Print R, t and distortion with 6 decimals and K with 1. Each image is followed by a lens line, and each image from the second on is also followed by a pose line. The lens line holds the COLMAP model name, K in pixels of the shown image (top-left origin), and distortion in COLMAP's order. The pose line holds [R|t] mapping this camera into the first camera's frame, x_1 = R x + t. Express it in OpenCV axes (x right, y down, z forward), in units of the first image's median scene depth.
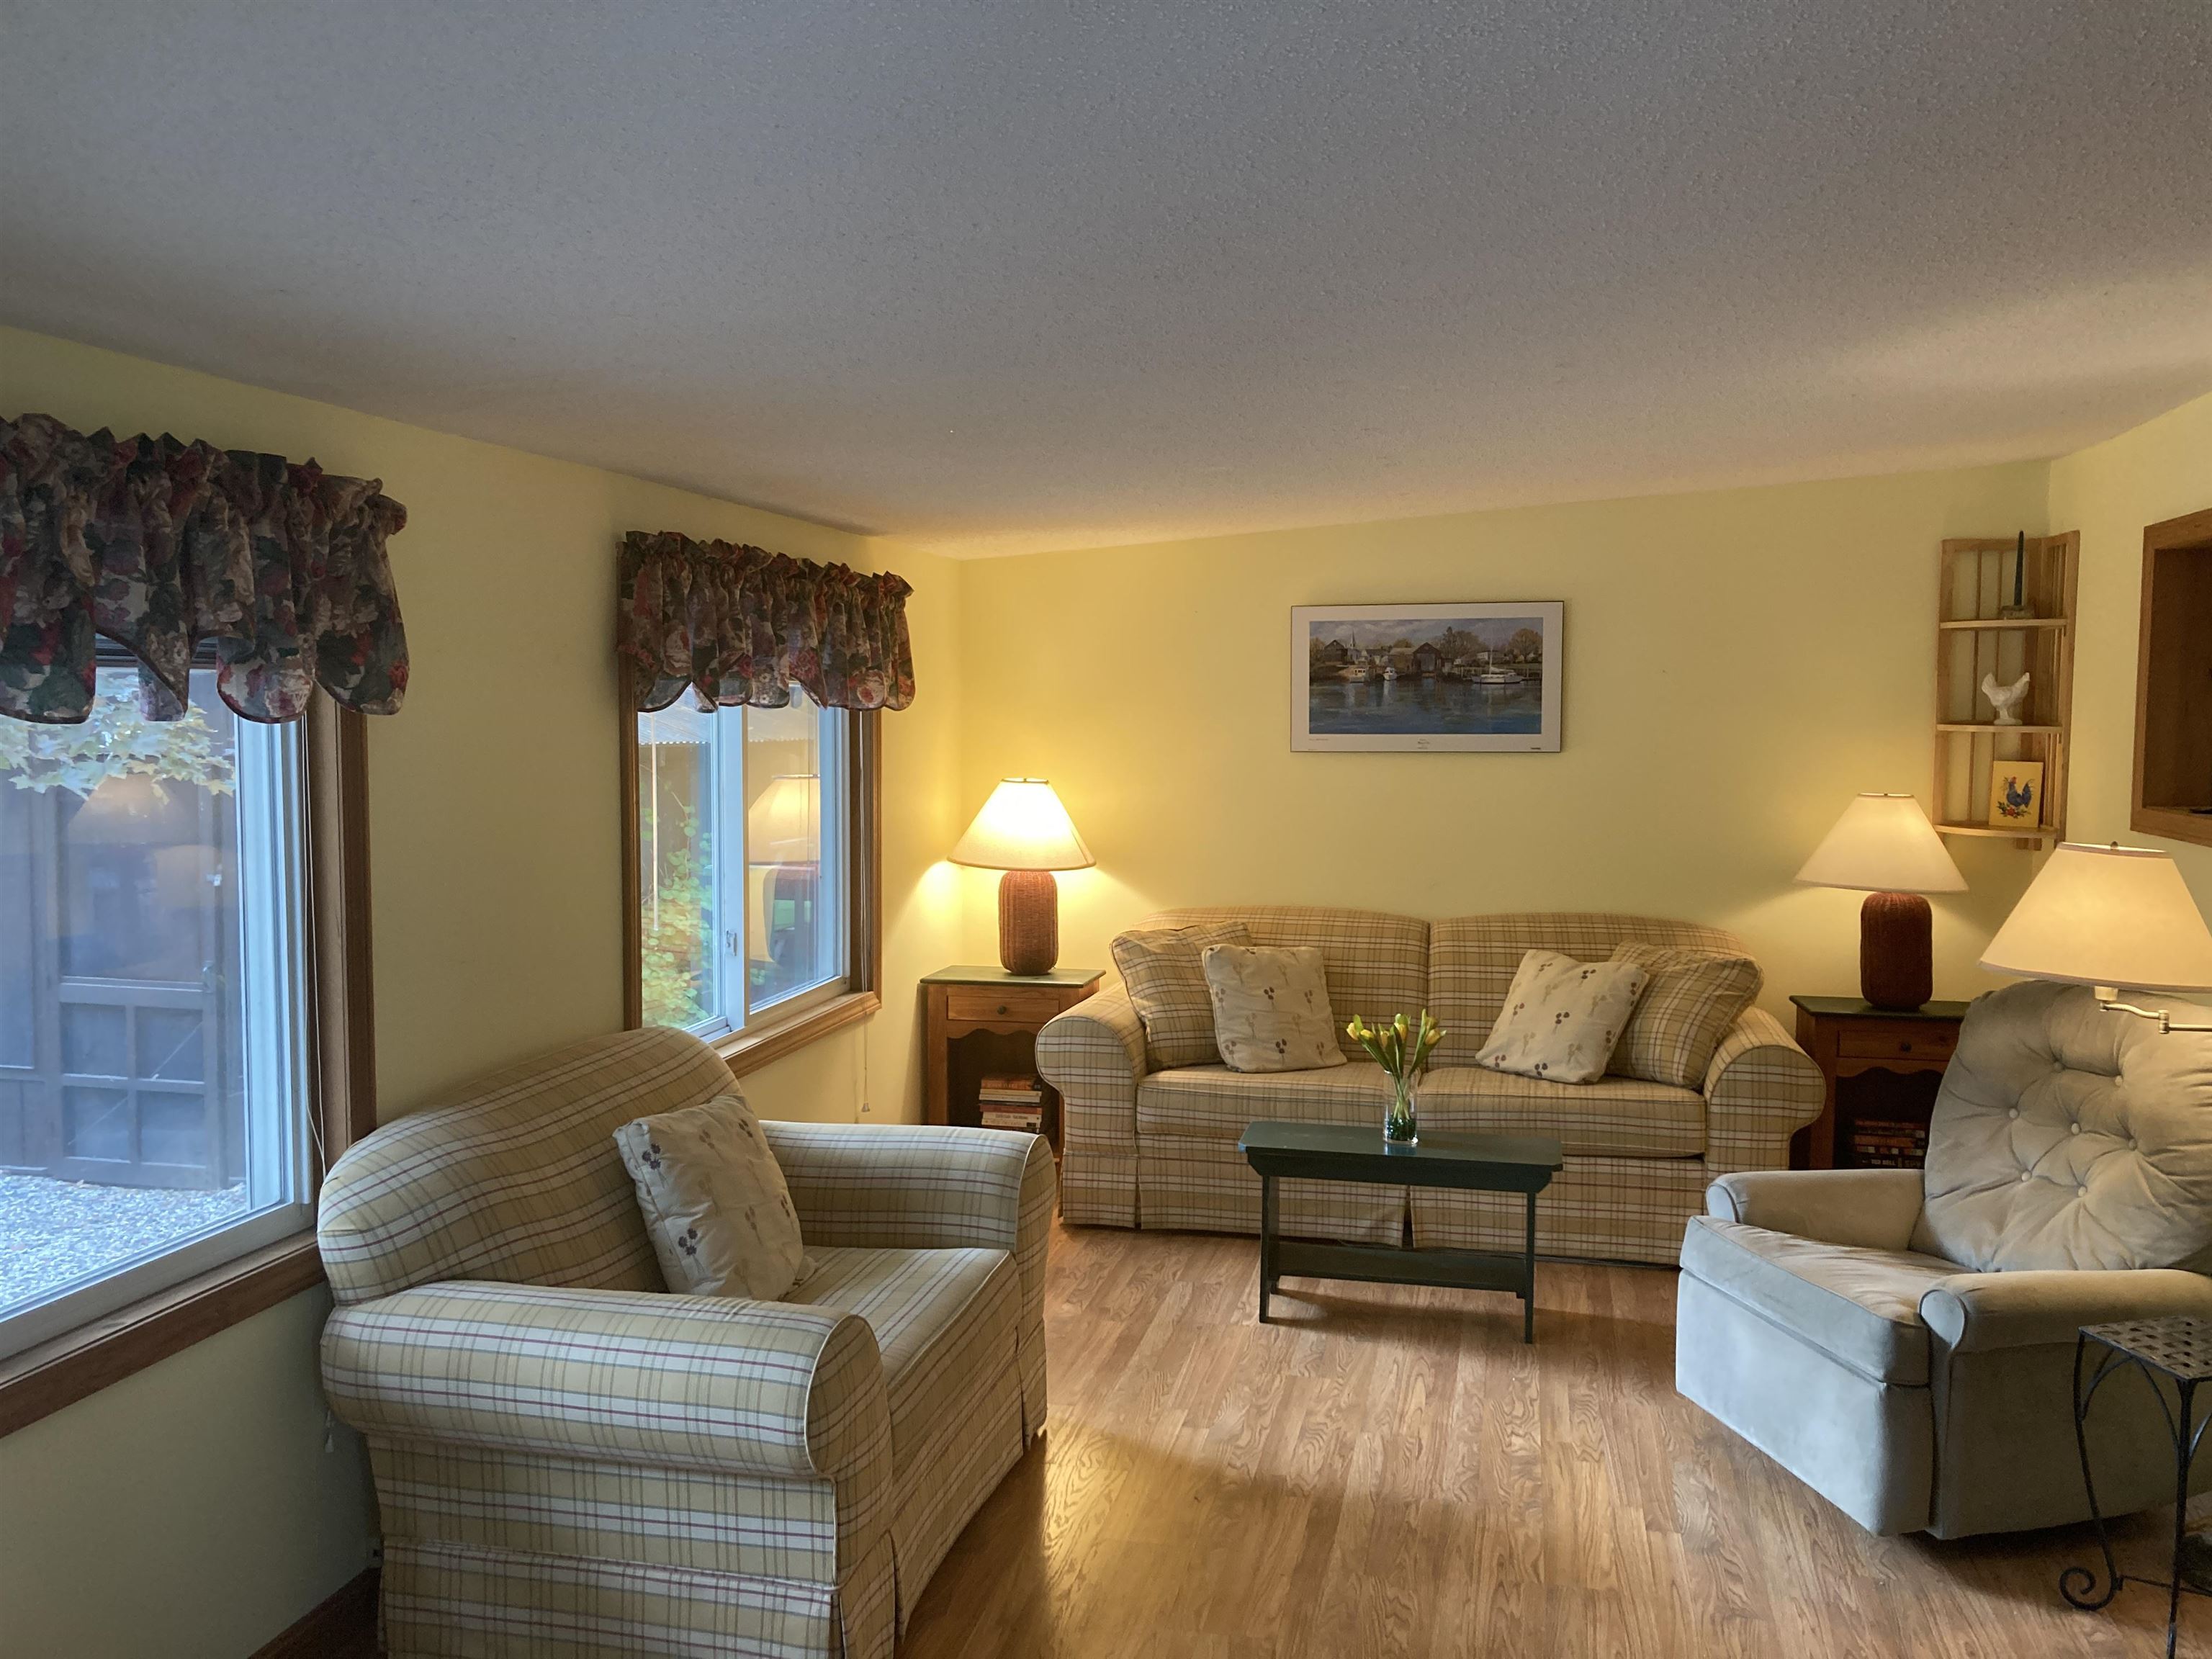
lens RADIAL K [[1825.3, 0, 1122.4], [0, 1825.3, 818.4], [0, 0, 1]] dist [0.073213, -0.094167]
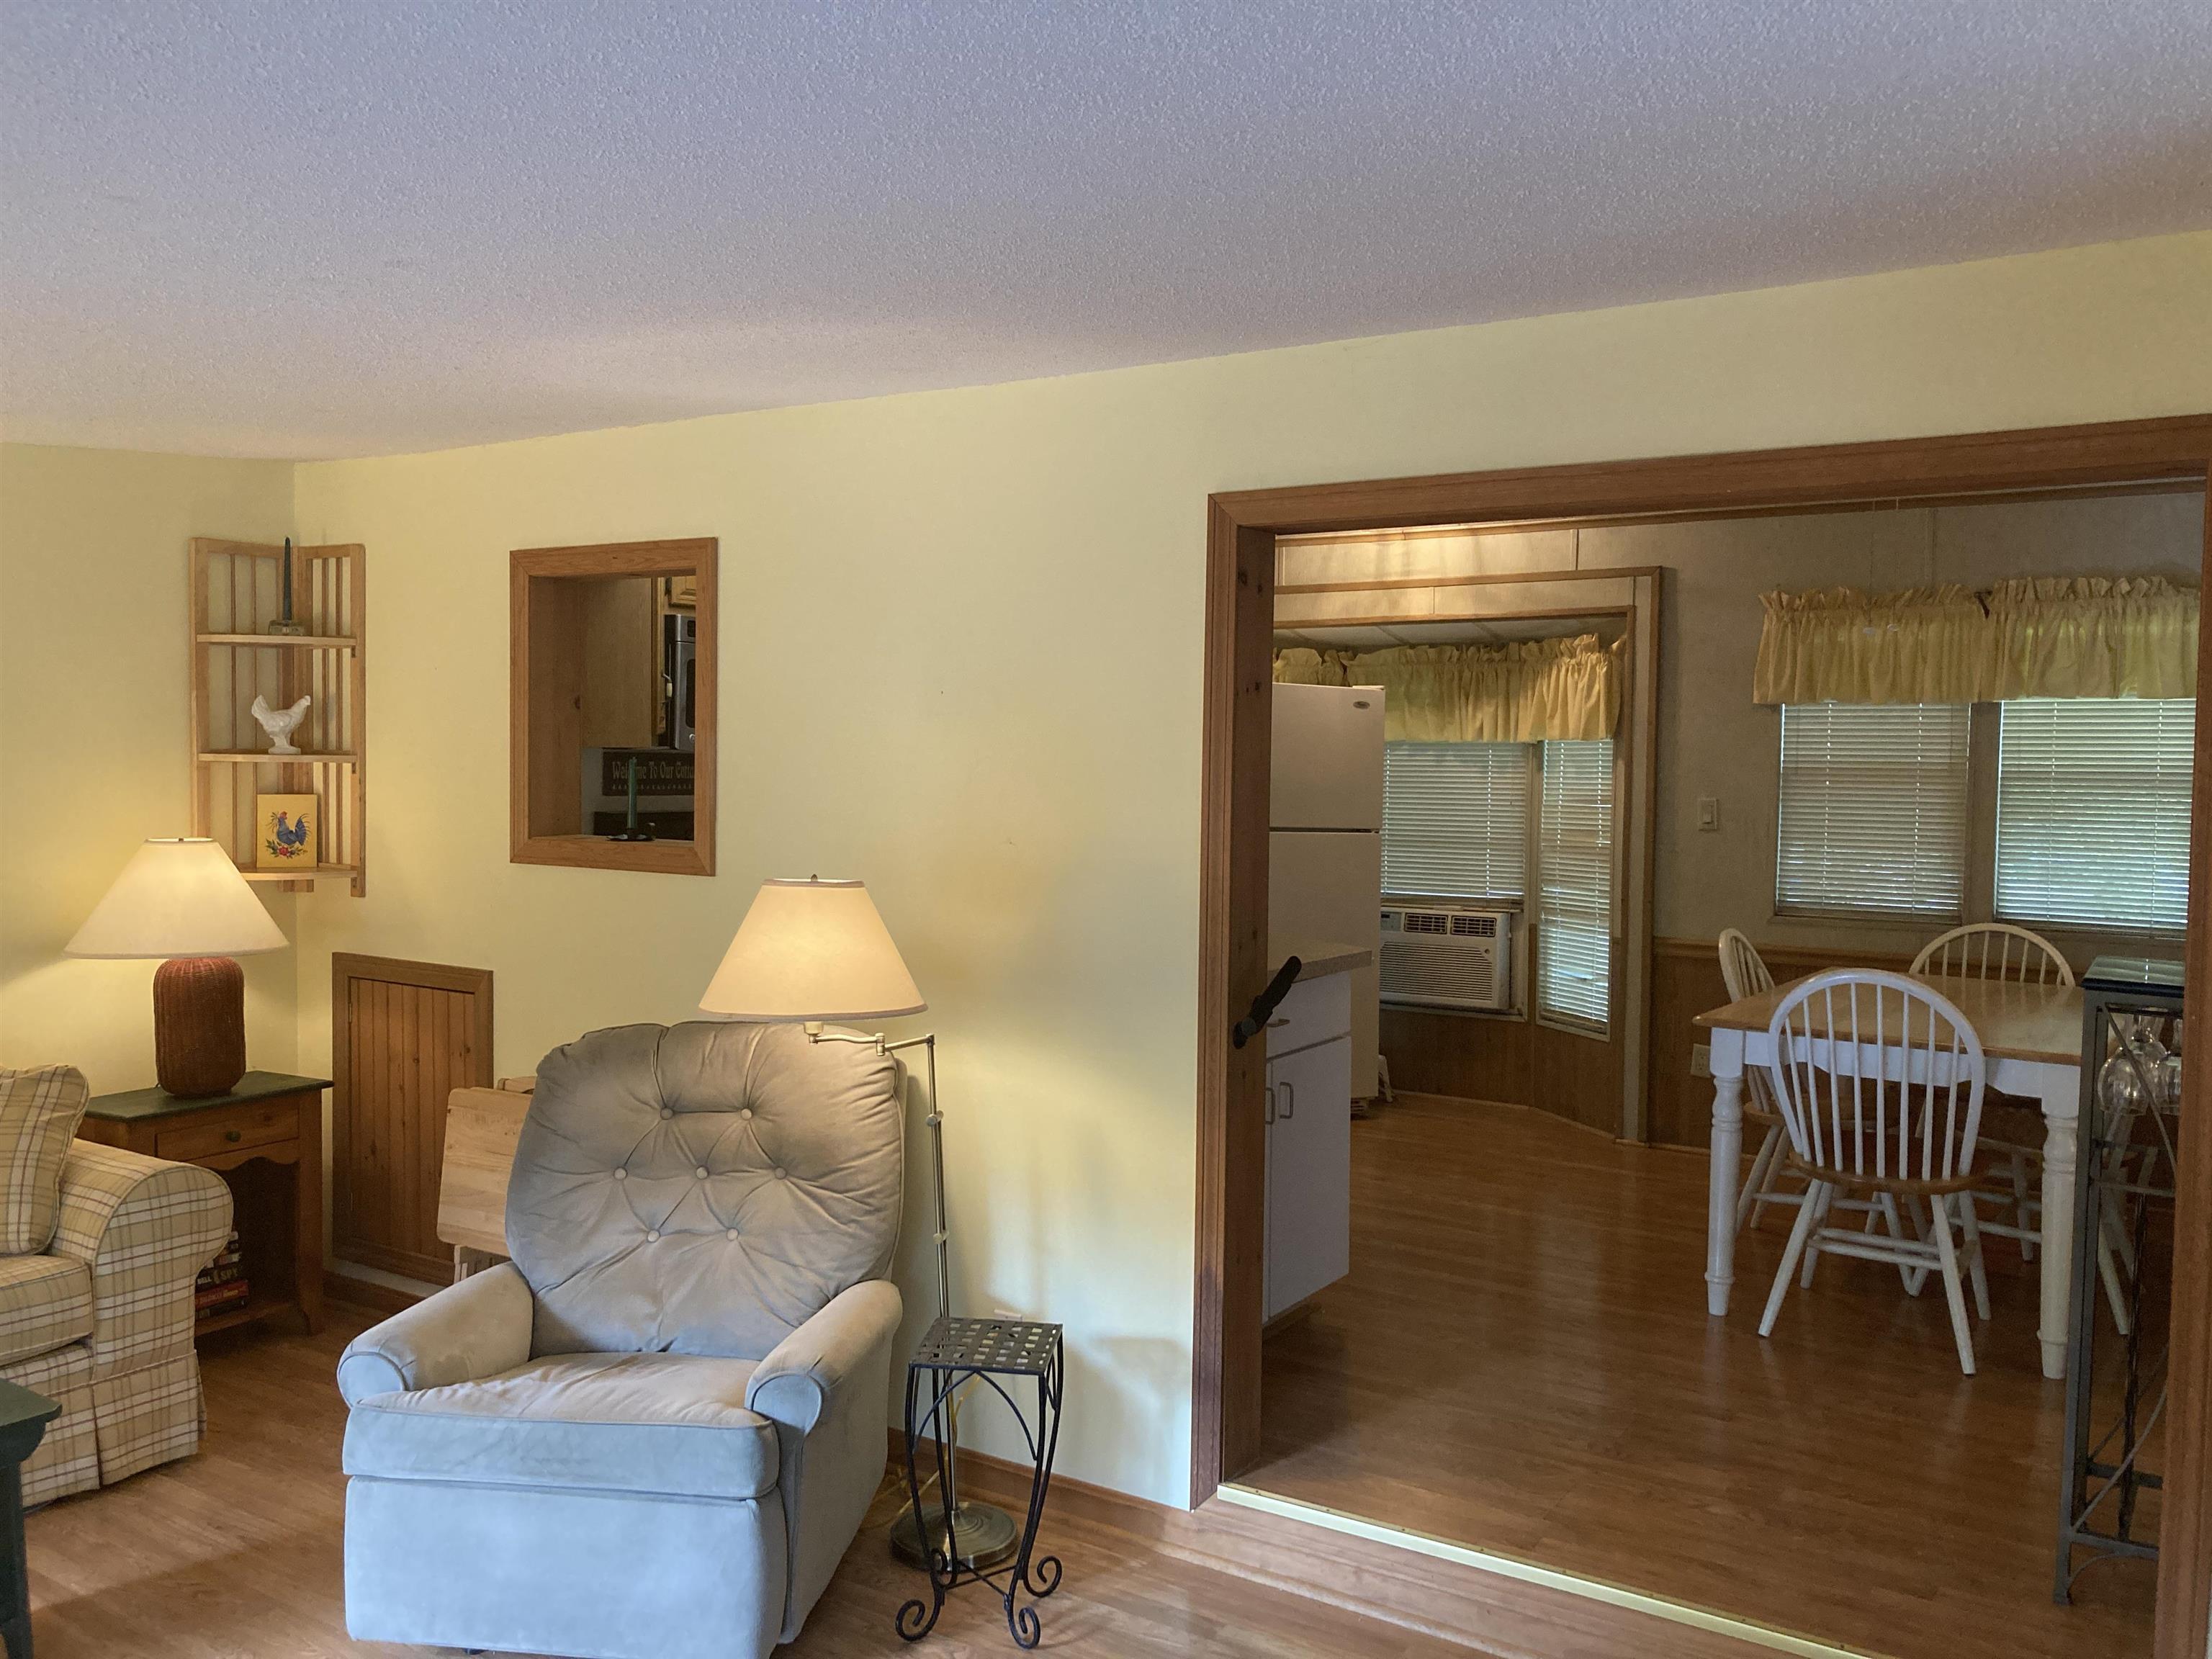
lens RADIAL K [[1825.3, 0, 1052.1], [0, 1825.3, 824.3], [0, 0, 1]] dist [0.073213, -0.094167]
pose [[0.353085, -0.046010, 0.934459, -0.236149], [0.051047, 0.998250, 0.029863, -0.026078], [-0.934197, 0.037158, 0.354816, 0.362015]]
